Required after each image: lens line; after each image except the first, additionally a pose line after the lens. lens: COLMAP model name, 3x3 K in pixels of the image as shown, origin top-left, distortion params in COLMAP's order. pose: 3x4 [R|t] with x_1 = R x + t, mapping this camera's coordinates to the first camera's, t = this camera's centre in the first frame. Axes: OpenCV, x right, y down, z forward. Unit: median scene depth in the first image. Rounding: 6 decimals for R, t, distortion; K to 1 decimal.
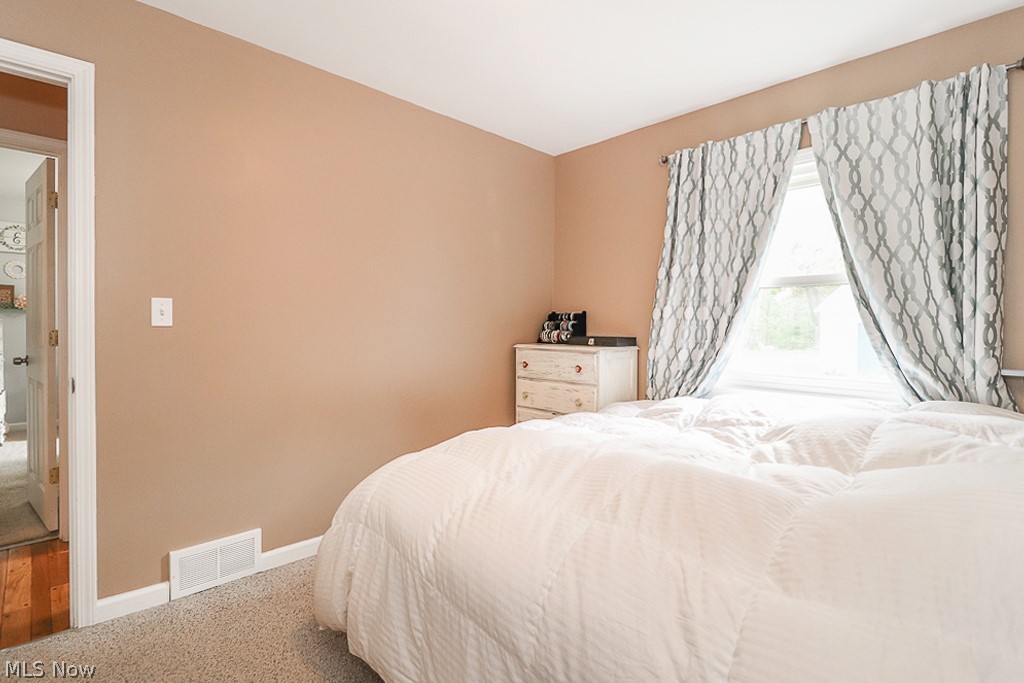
lens RADIAL K [[497.0, 0, 509.7], [0, 497.0, 327.8], [0, 0, 1]] dist [-0.000019, -0.002119]
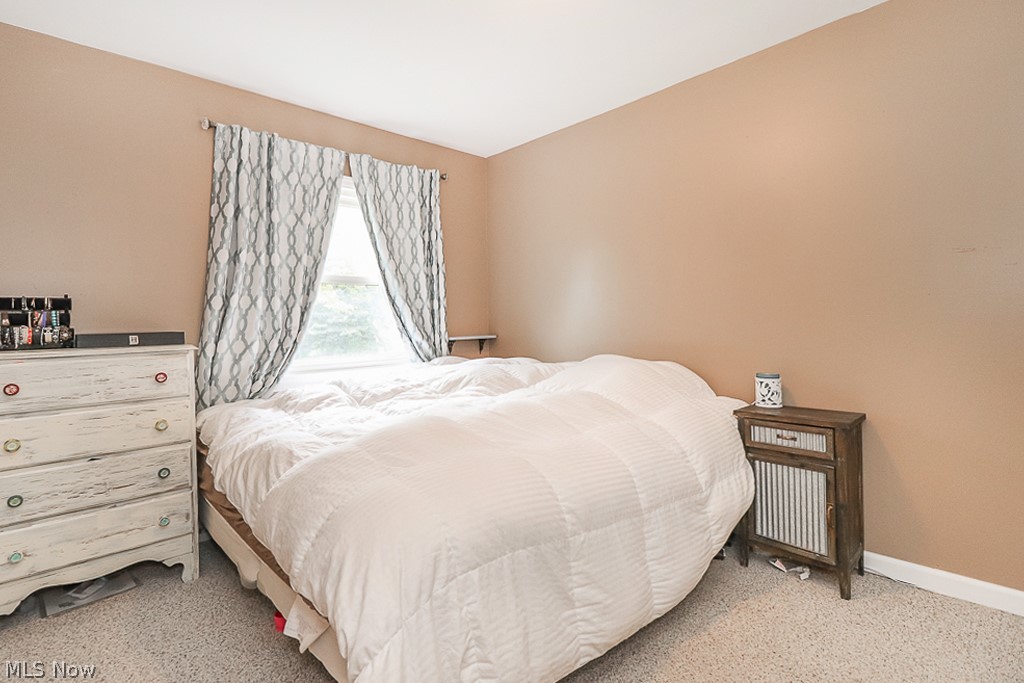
lens RADIAL K [[475.5, 0, 511.6], [0, 475.5, 315.8], [0, 0, 1]] dist [-0.000667, -0.000434]
pose [[-0.002405, 0.005219, 0.999983, -0.607164], [0.025221, 0.999669, -0.005157, 0.013193], [-0.999679, 0.025208, -0.002536, 0.575320]]
